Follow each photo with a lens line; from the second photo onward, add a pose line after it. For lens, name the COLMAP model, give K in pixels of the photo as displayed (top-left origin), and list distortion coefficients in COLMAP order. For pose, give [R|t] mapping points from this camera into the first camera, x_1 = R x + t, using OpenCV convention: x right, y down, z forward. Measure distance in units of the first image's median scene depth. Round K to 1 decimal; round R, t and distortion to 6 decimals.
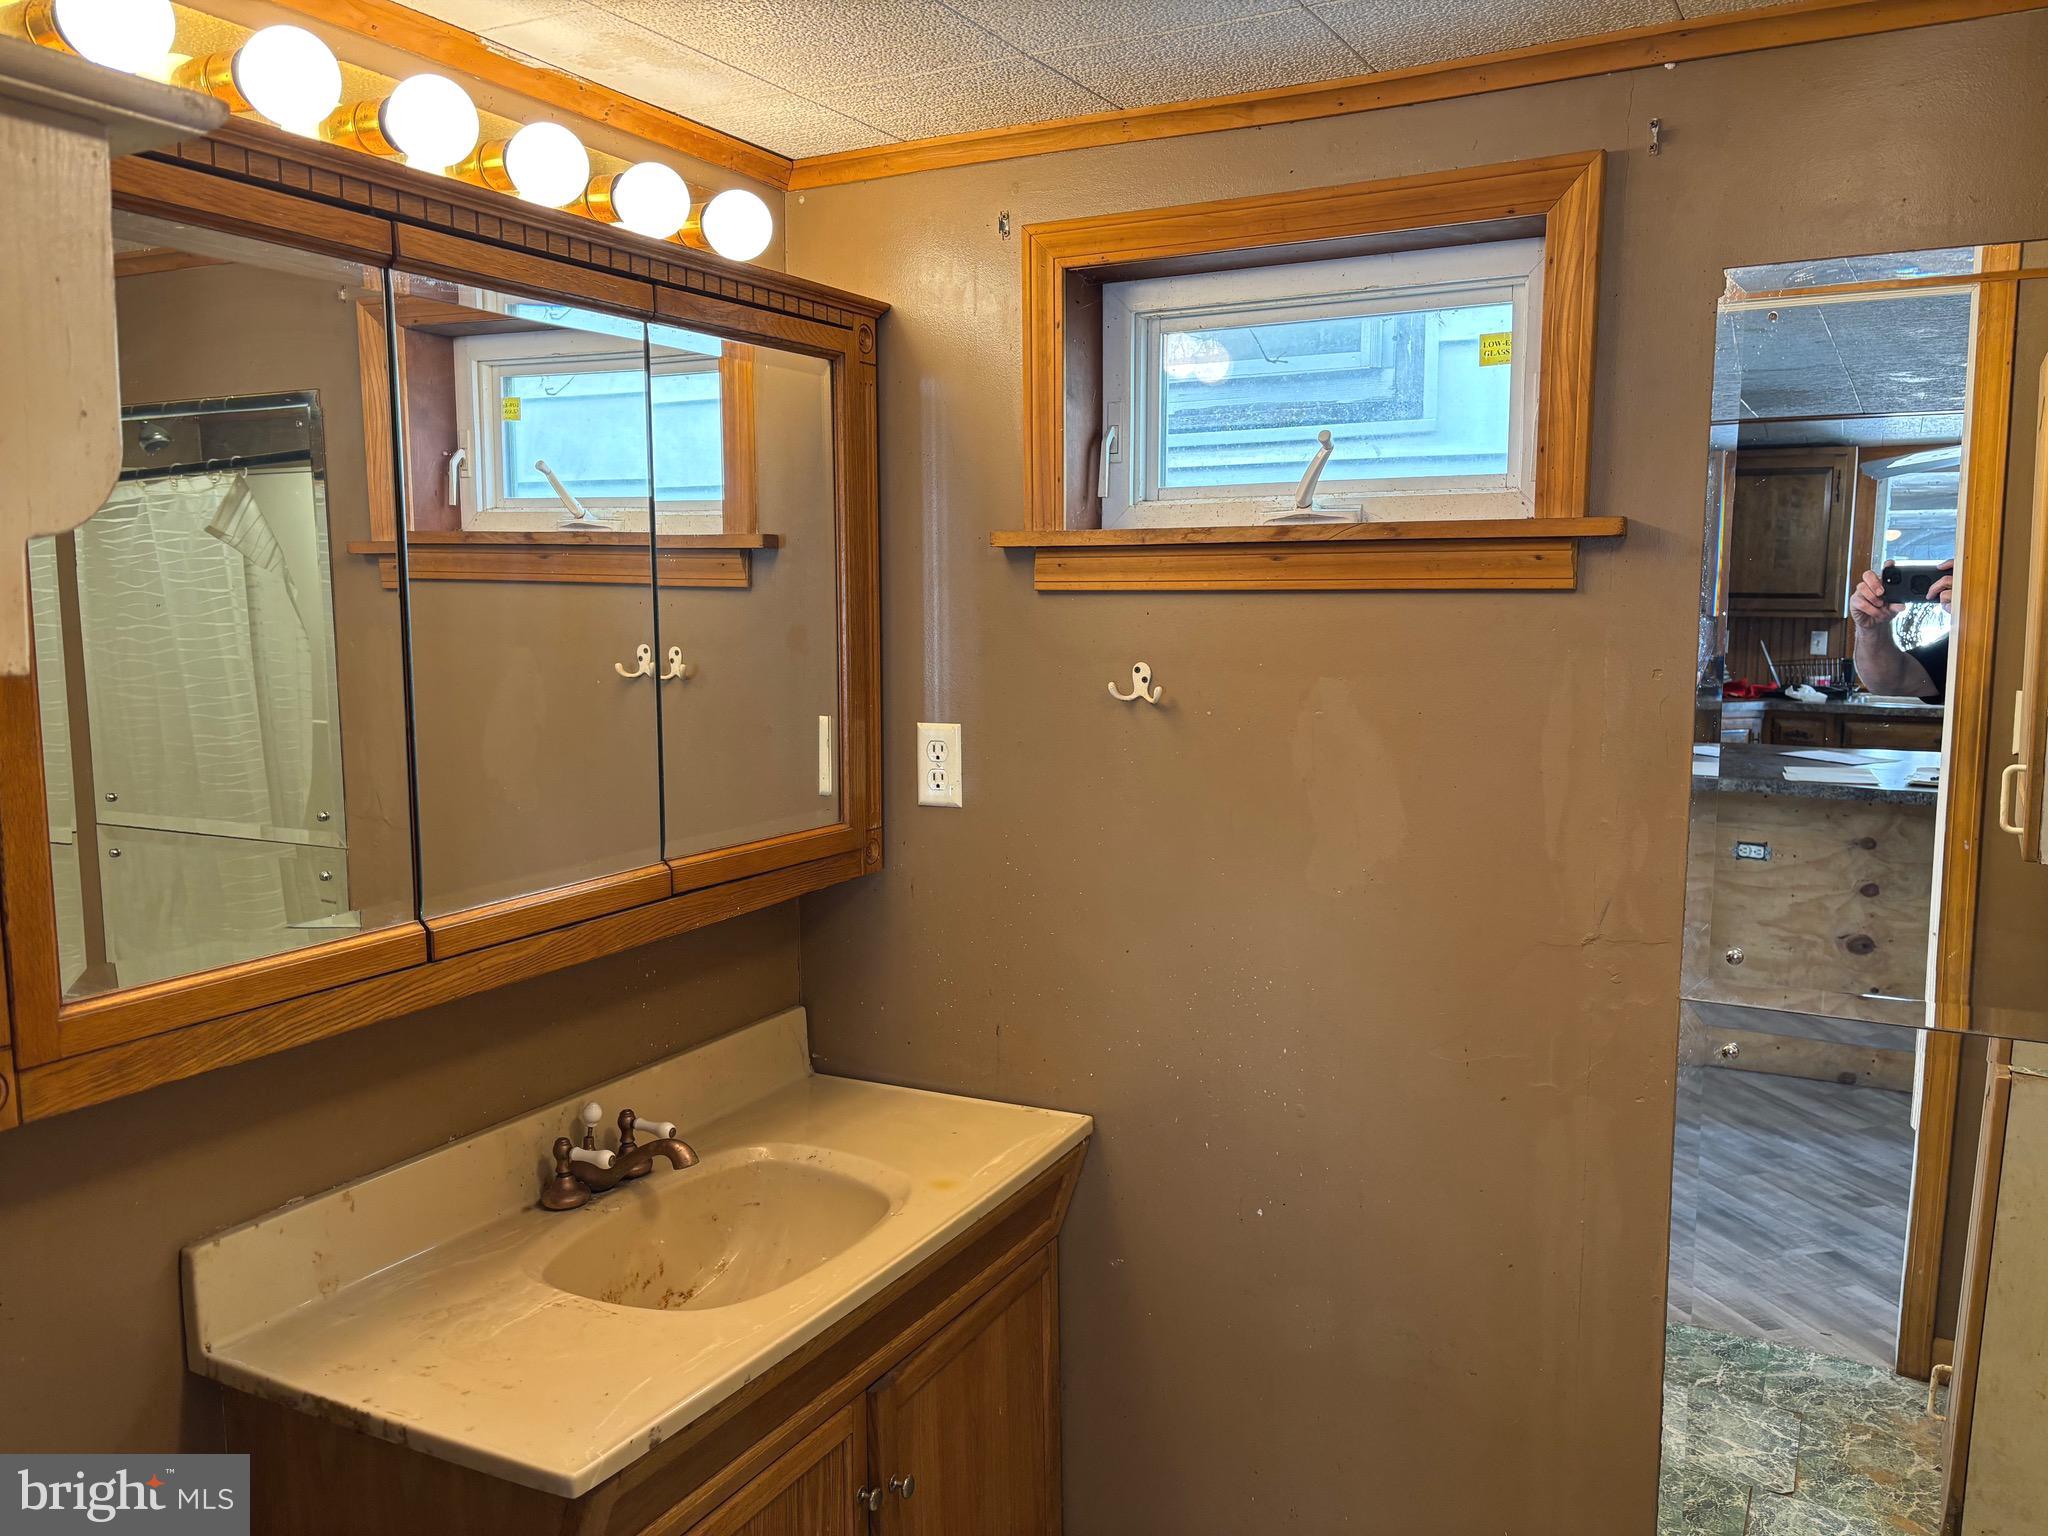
lens RADIAL K [[1545.6, 0, 1026.1], [0, 1545.6, 771.3], [0, 0, 1]] dist [0.025394, -0.030532]
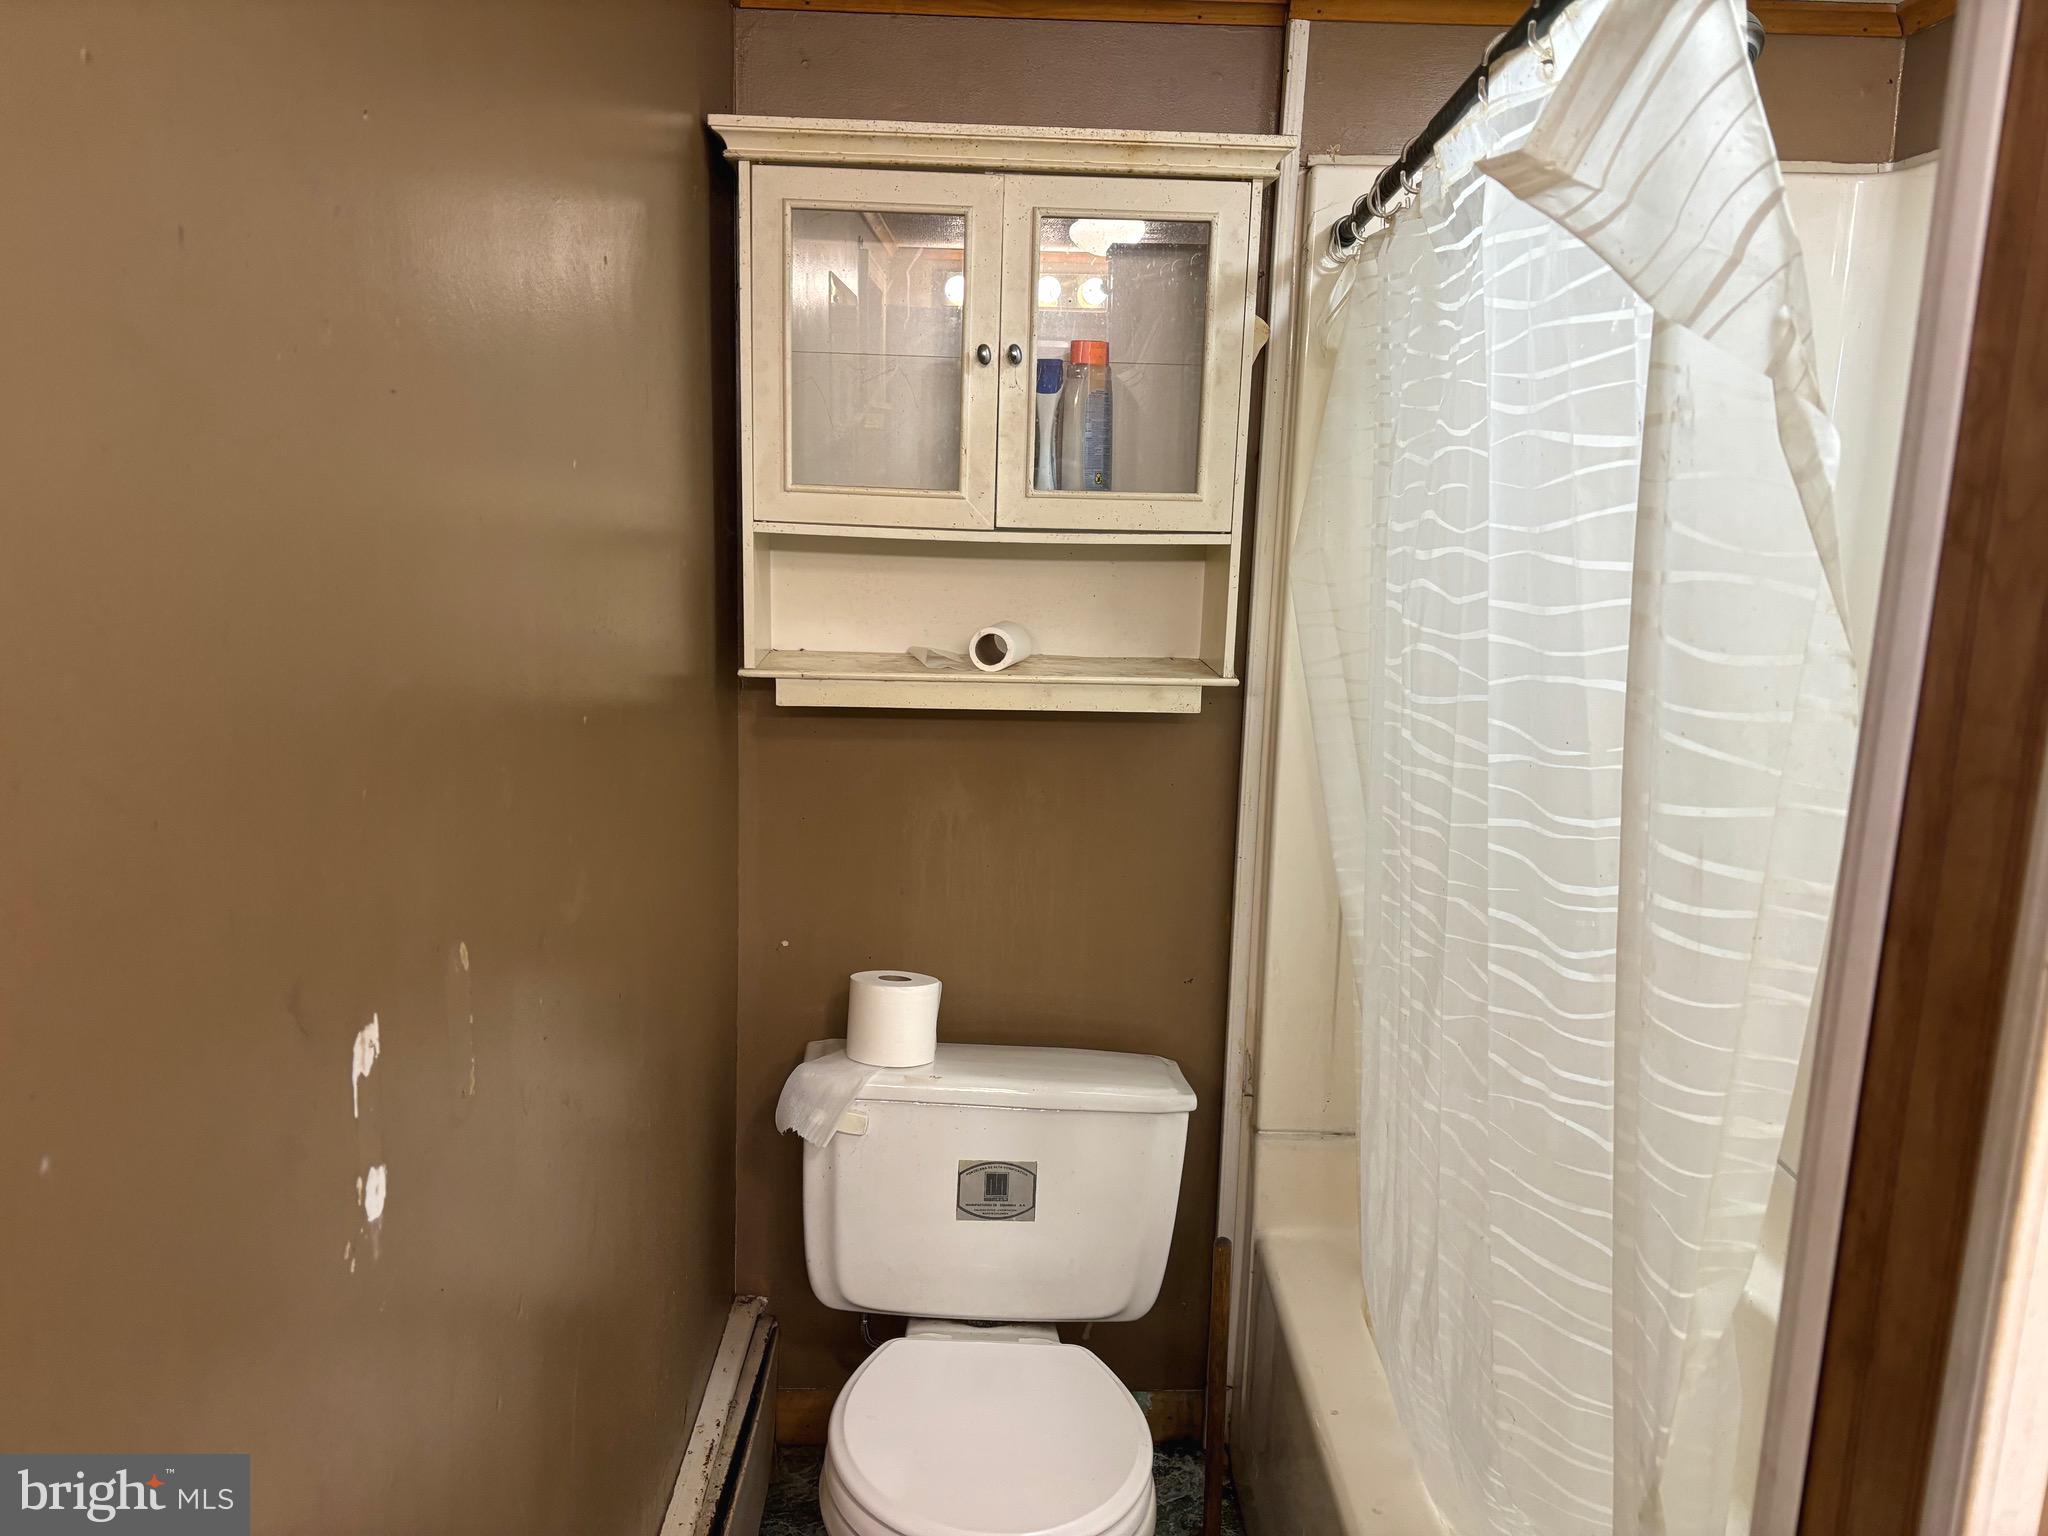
lens RADIAL K [[1545.6, 0, 1024.2], [0, 1545.6, 769.4], [0, 0, 1]] dist [0.025394, -0.030532]
pose [[0.456649, 0.191141, -0.868871, -0.313949], [-0.139608, 0.979943, 0.142202, -0.083140], [0.878625, 0.056365, 0.474175, 0.771104]]
